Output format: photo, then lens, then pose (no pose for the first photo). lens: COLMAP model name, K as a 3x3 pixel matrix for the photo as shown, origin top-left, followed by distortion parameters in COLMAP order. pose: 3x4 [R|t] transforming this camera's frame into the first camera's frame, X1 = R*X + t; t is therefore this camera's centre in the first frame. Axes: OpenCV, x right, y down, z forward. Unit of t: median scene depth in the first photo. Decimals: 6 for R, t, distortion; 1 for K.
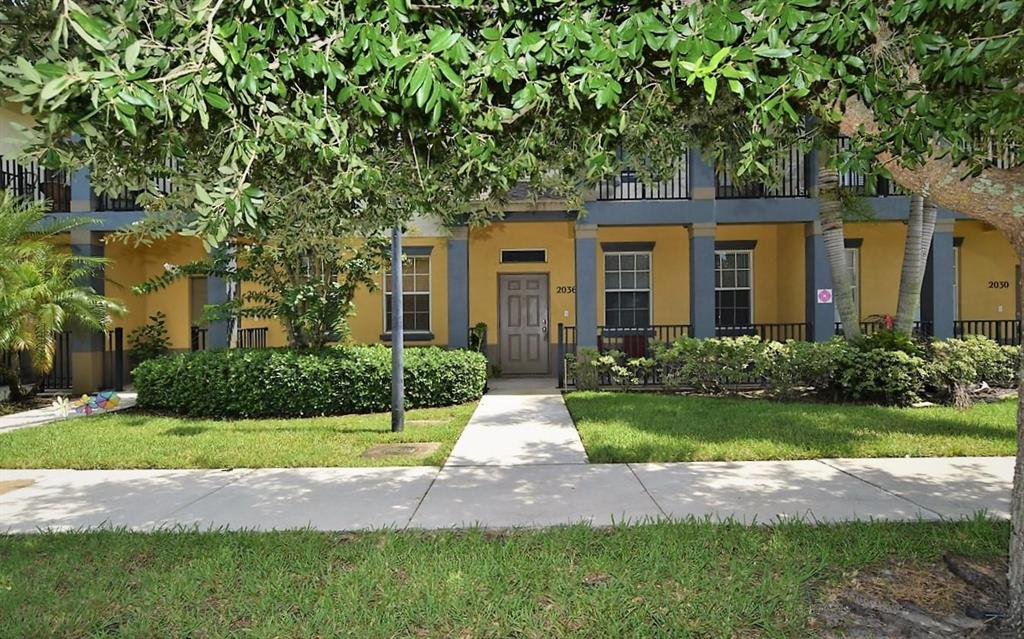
lens RADIAL K [[551.7, 0, 514.8], [0, 551.7, 329.1], [0, 0, 1]] dist [0.004604, -0.018830]
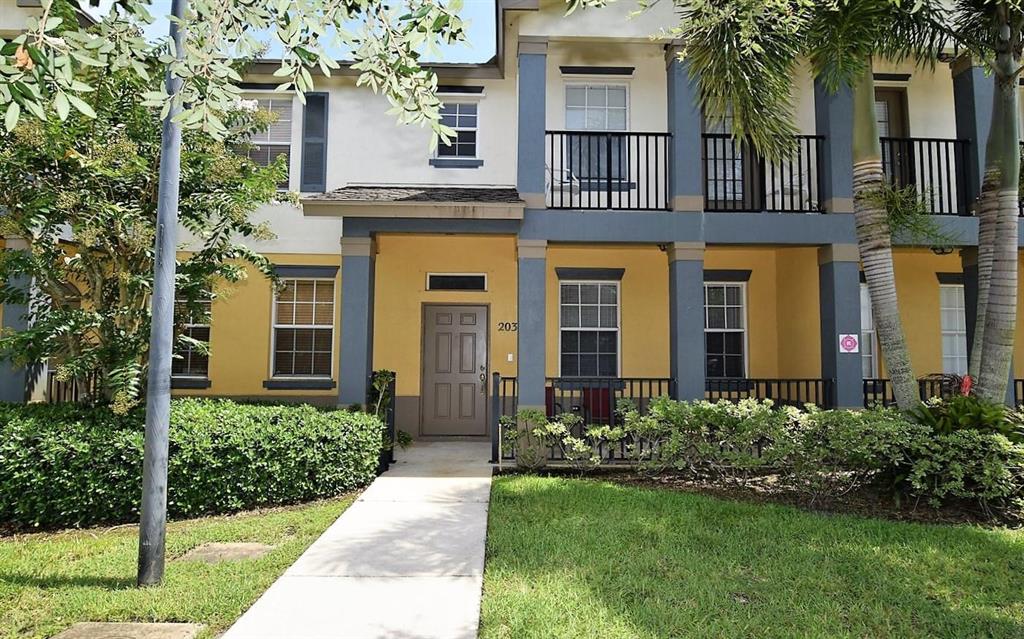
lens RADIAL K [[551.7, 0, 507.9], [0, 551.7, 314.4], [0, 0, 1]] dist [0.004604, -0.018830]
pose [[0.998906, 0.023890, 0.040201, 0.069995], [-0.020180, 0.995712, -0.090283, -0.022496], [-0.042185, 0.089373, 0.995104, 0.274978]]
